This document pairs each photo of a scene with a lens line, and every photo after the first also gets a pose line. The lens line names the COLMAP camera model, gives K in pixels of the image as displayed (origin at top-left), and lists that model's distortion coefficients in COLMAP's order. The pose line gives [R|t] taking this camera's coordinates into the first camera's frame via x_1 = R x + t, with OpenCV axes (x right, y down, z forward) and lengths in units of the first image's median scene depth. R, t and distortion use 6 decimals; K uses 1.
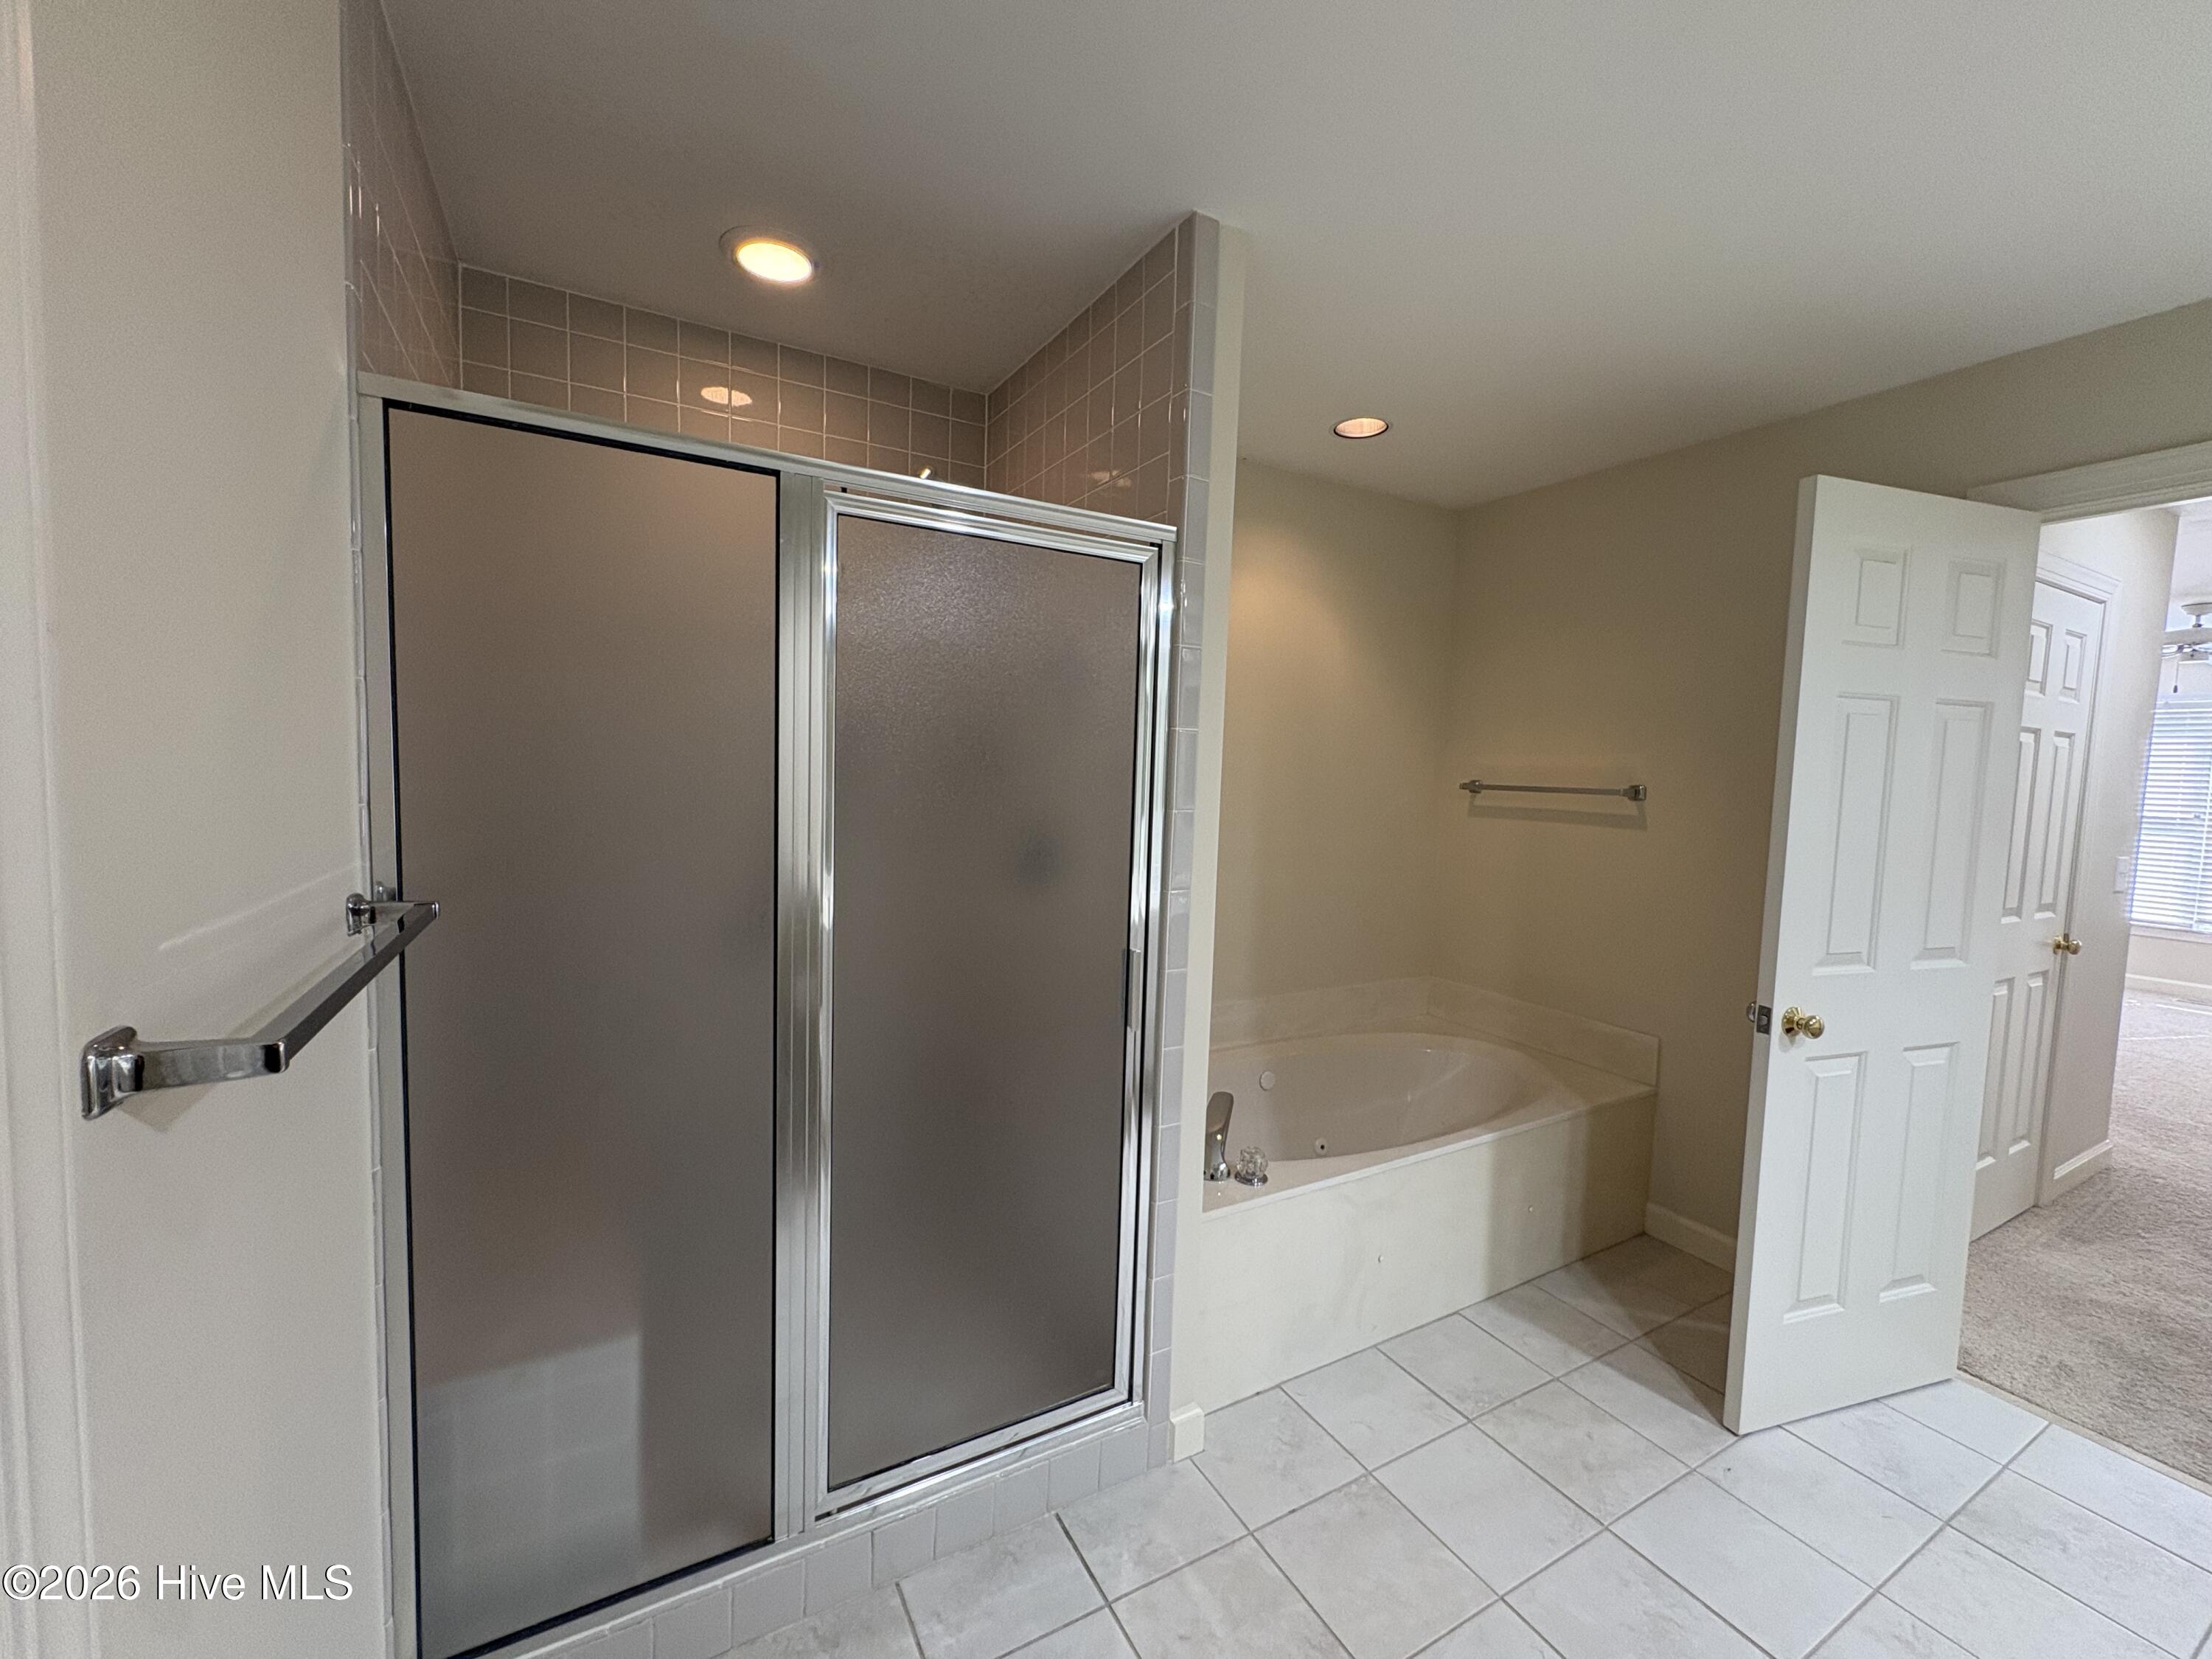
lens RADIAL K [[883.2, 0, 1095.8], [0, 883.2, 821.1], [0, 0, 1]] dist [-0.001033, 0.000585]
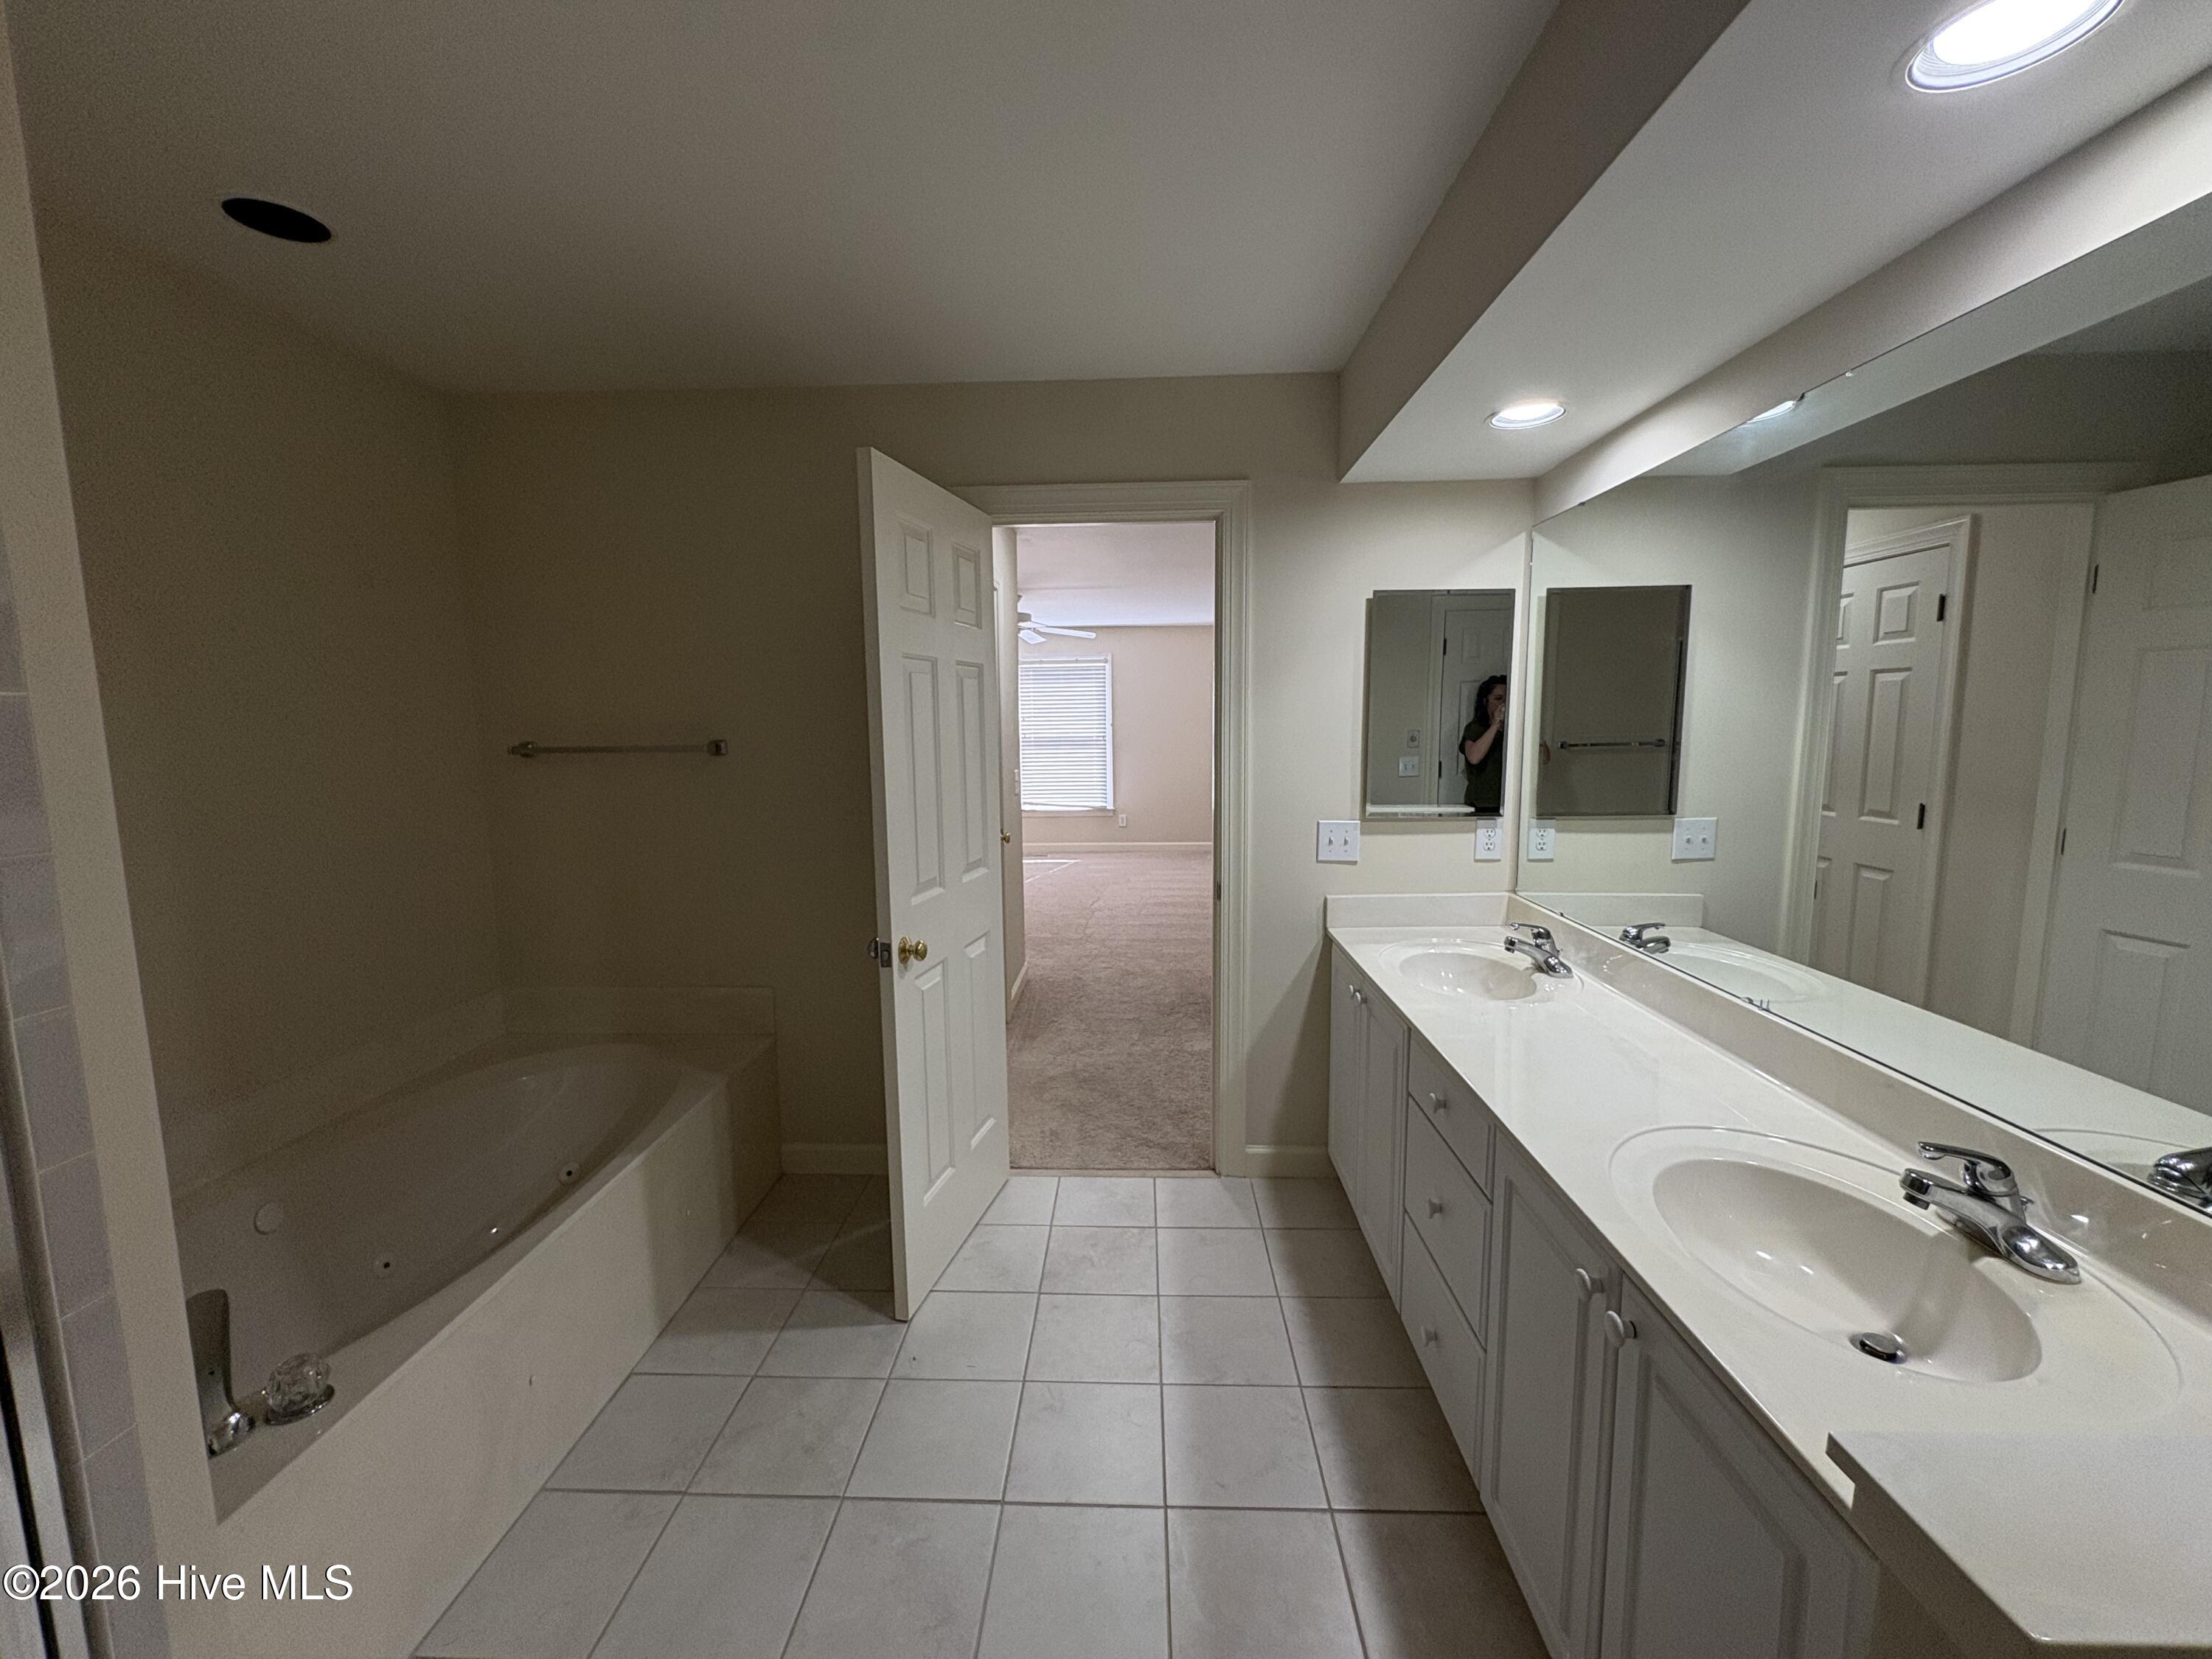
lens RADIAL K [[883.2, 0, 1108.4], [0, 883.2, 828.4], [0, 0, 1]] dist [-0.001033, 0.000585]
pose [[0.509795, -0.139736, 0.848872, -0.008197], [0.077599, 0.990167, 0.116392, -0.035920], [-0.856789, 0.006536, 0.515626, 0.199820]]
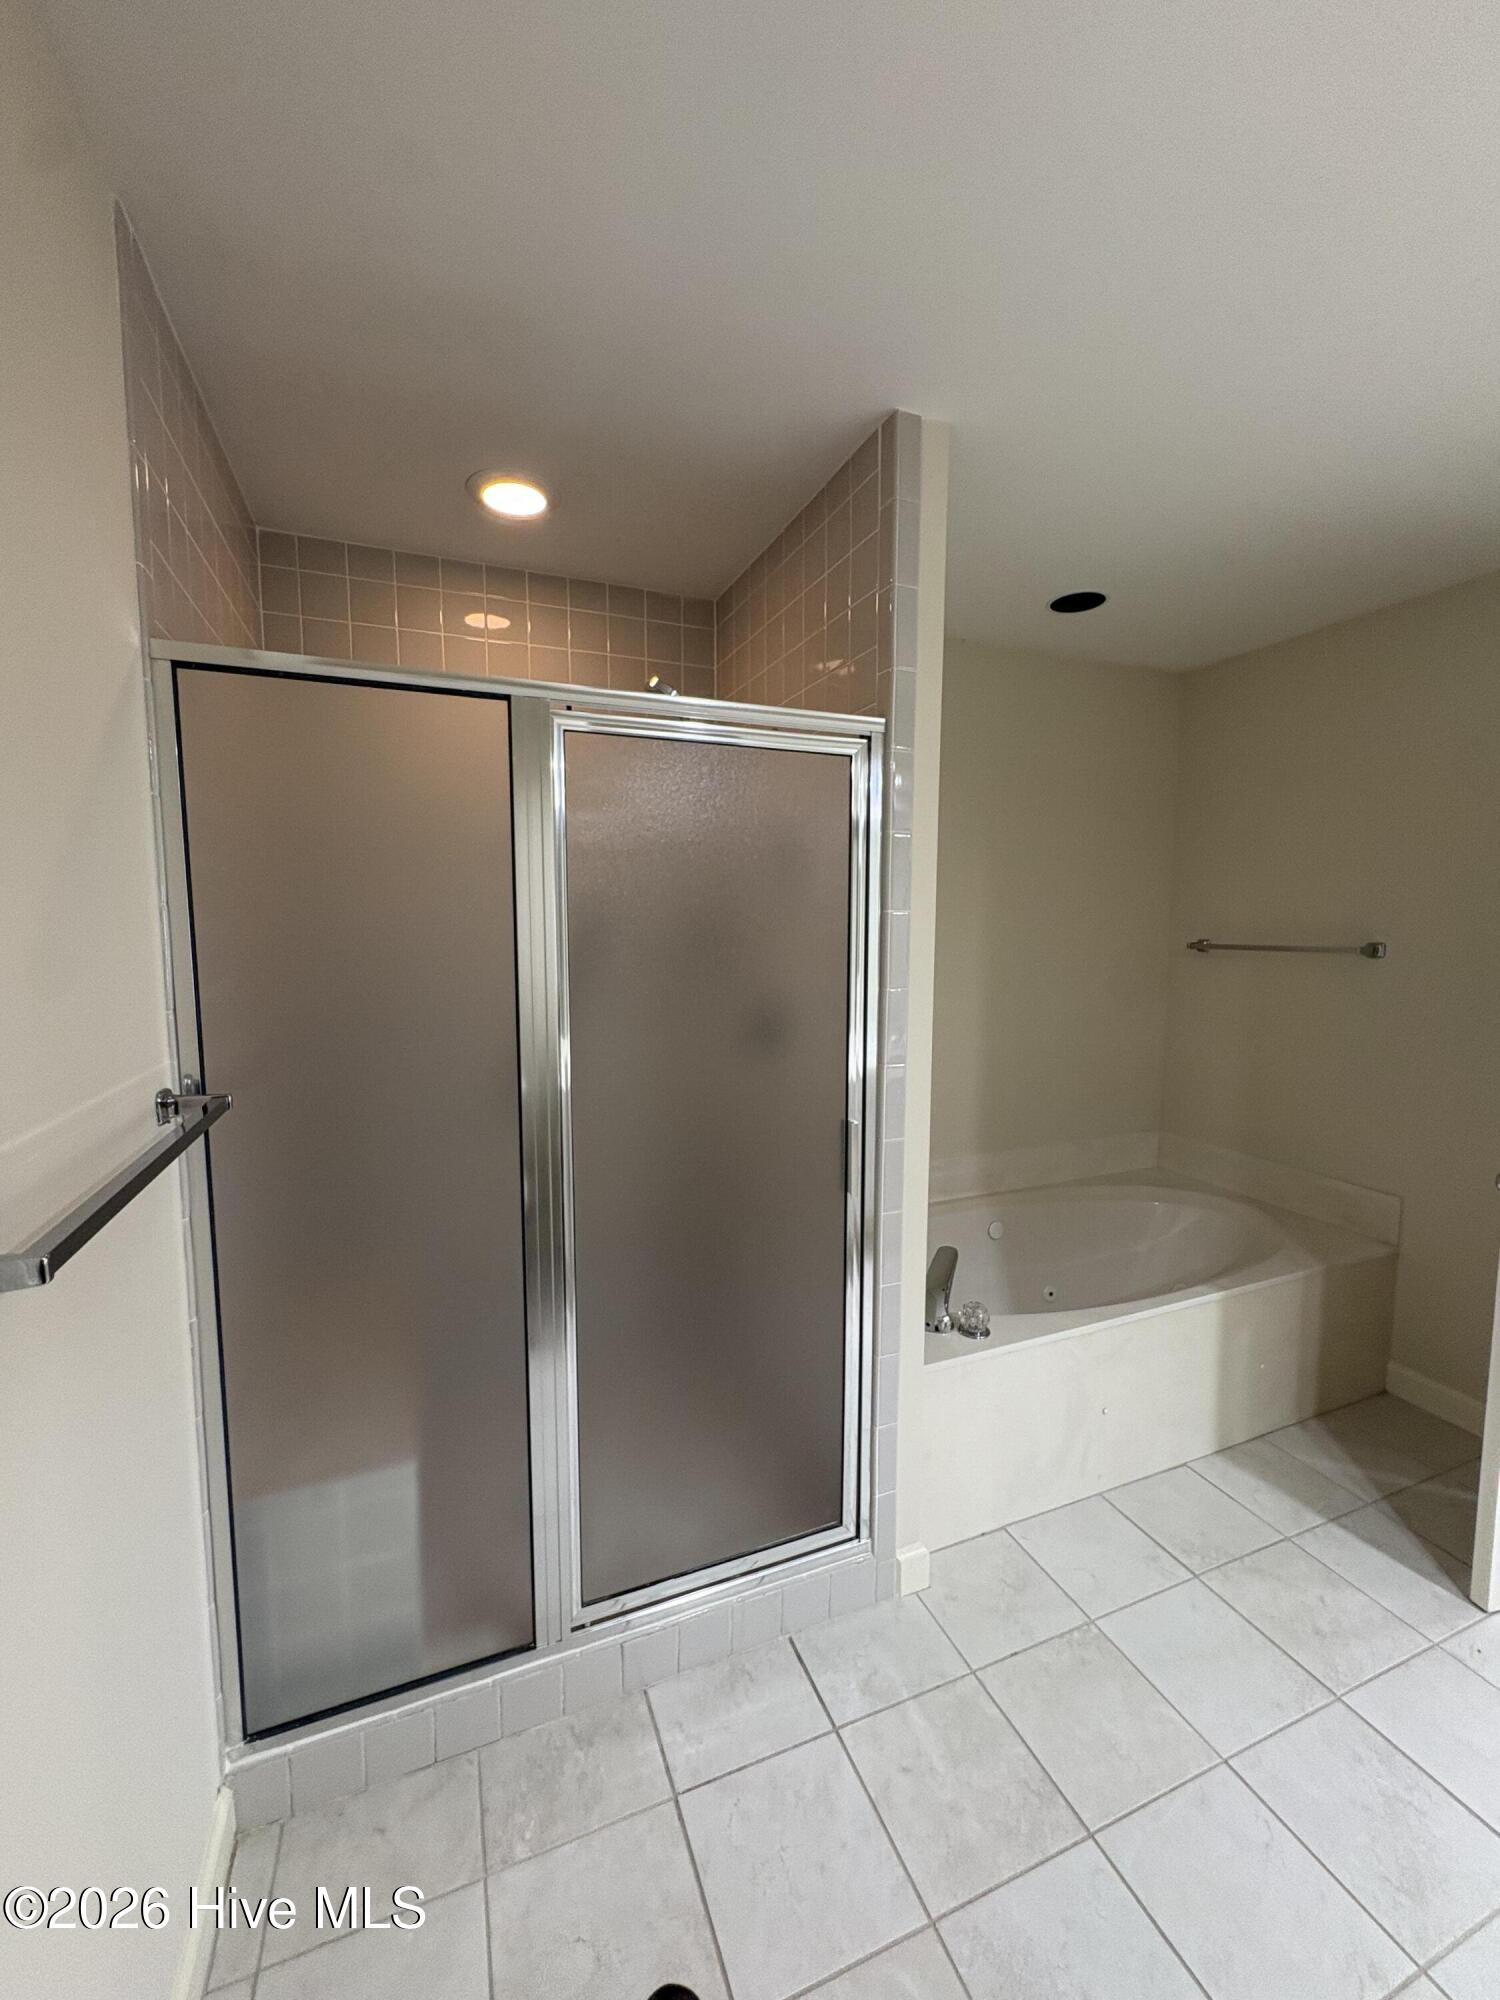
lens RADIAL K [[798.6, 0, 741.2], [0, 798.6, 992.6], [0, 0, 1]] dist [-0.001033, 0.000585]
pose [[0.991370, -0.020207, -0.129530, 0.035832], [0.023172, 0.999502, 0.021428, -0.030247], [0.129032, -0.024245, 0.991344, 0.031110]]
